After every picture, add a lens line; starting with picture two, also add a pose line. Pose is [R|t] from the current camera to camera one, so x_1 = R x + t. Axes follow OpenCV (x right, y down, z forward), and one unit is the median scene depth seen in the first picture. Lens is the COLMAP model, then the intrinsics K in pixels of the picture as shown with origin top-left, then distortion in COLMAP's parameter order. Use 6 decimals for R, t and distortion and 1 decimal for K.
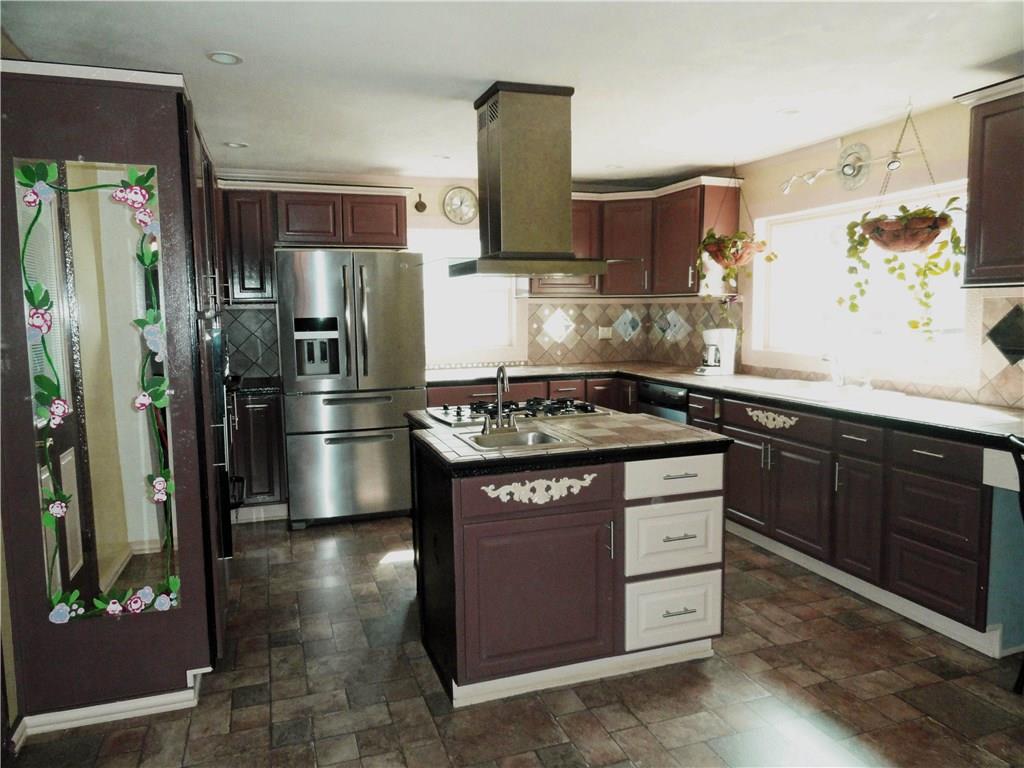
lens RADIAL K [[718.4, 0, 512.4], [0, 718.4, 383.7], [0, 0, 1]] dist [0.001877, 0.002112]
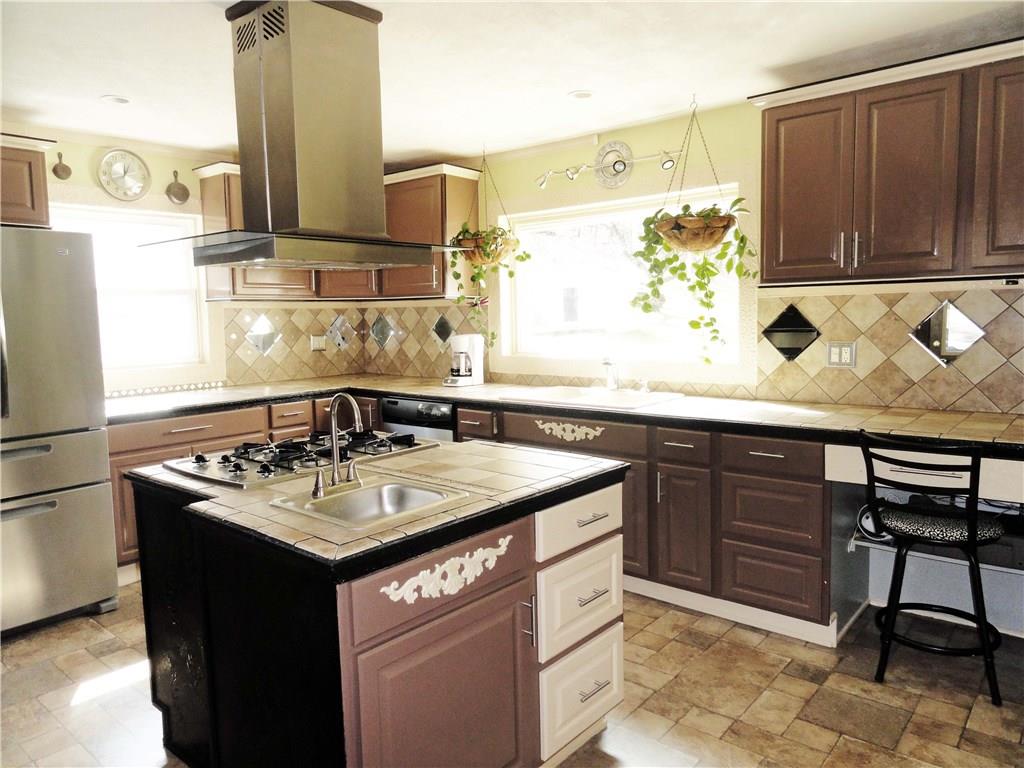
lens RADIAL K [[715.8, 0, 512.0], [0, 715.8, 384.0], [0, 0, 1]] dist [-0.001636, 0.002410]
pose [[0.864077, -0.056736, 0.500153, -0.168395], [0.062451, 0.998034, 0.005322, -0.021418], [-0.499471, 0.026636, 0.865921, 0.269058]]
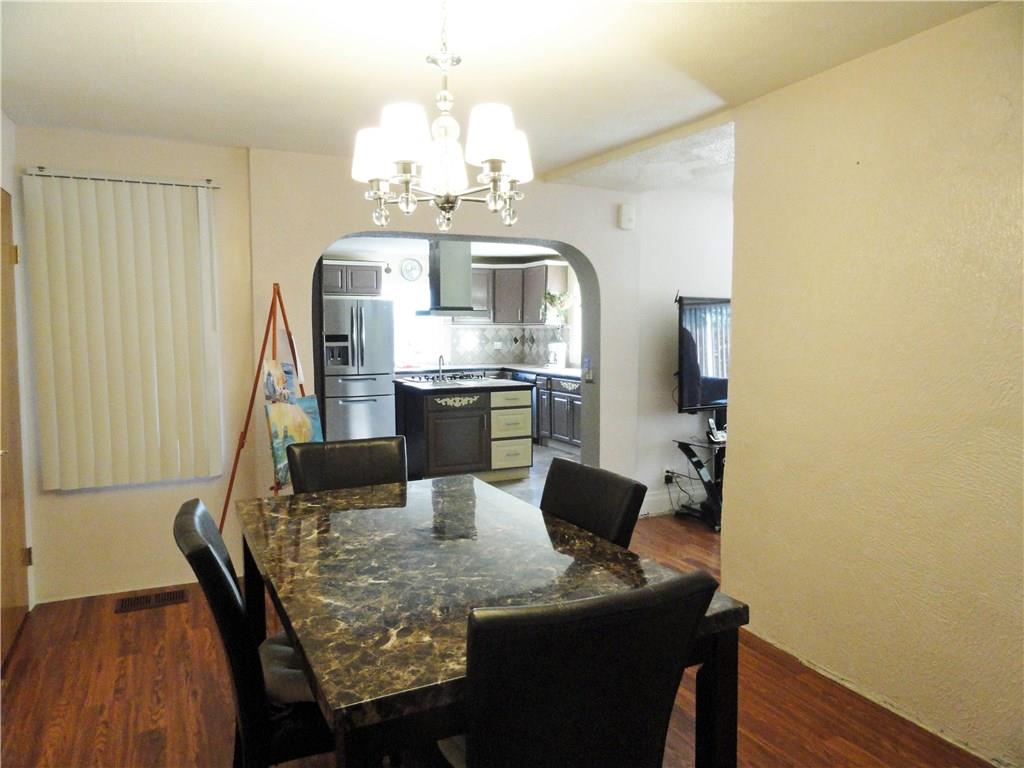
lens RADIAL K [[712.4, 0, 515.0], [0, 712.4, 388.3], [0, 0, 1]] dist [-0.002505, -0.000335]
pose [[0.993265, 0.002581, 0.115836, -0.036295], [-0.000037, 0.999759, -0.021963, 0.110729], [-0.115865, 0.021811, 0.993025, -1.101185]]
